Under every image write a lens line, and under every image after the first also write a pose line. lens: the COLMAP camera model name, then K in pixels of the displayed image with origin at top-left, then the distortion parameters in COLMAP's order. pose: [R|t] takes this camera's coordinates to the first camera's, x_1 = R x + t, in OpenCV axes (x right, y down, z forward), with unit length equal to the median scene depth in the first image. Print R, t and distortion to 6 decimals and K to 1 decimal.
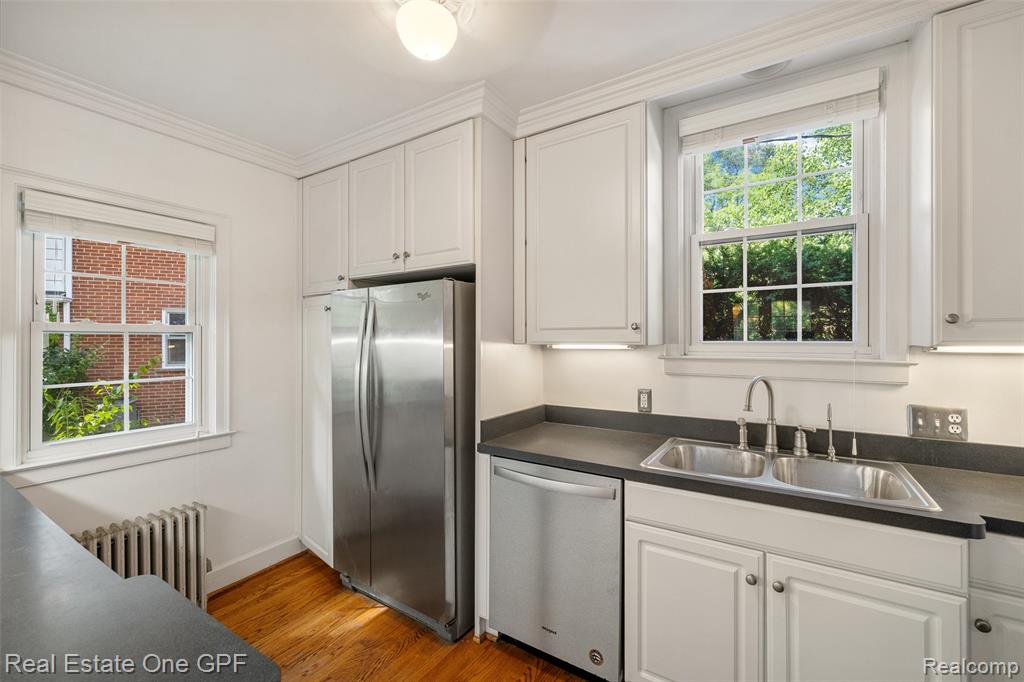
lens RADIAL K [[430.0, 0, 509.8], [0, 430.0, 340.3], [0, 0, 1]] dist [0.002987, -0.000724]
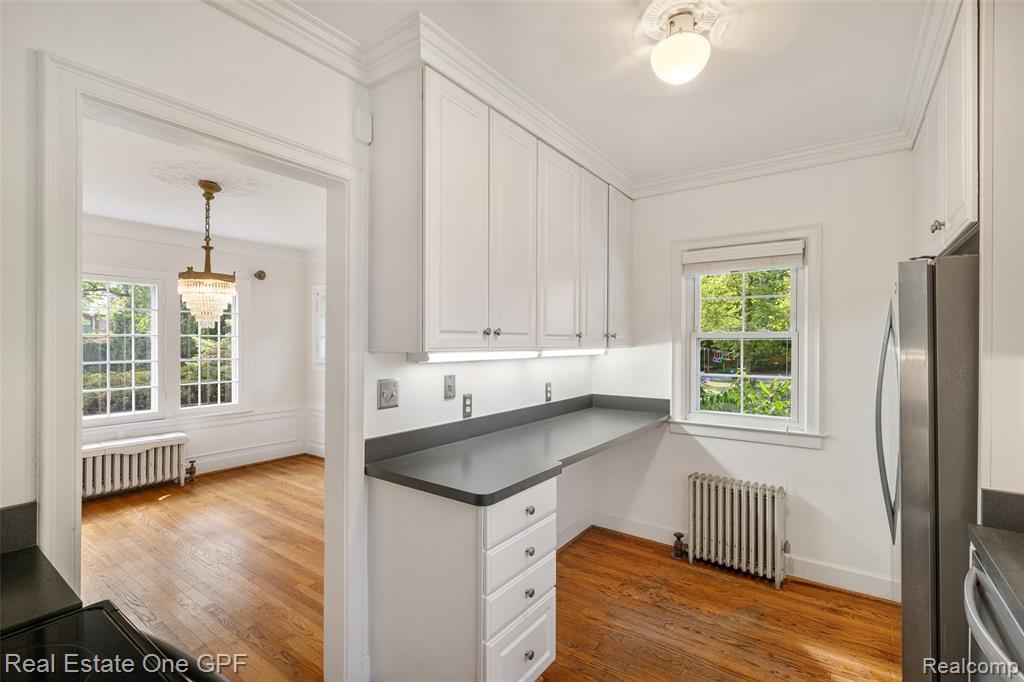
lens RADIAL K [[462.8, 0, 507.3], [0, 462.8, 343.7], [0, 0, 1]] dist [-0.001968, -0.000249]
pose [[-0.074015, 0.006625, -0.997235, 0.567444], [0.000278, 0.999978, 0.006623, -0.012520], [0.997257, 0.000213, -0.074015, 0.384482]]
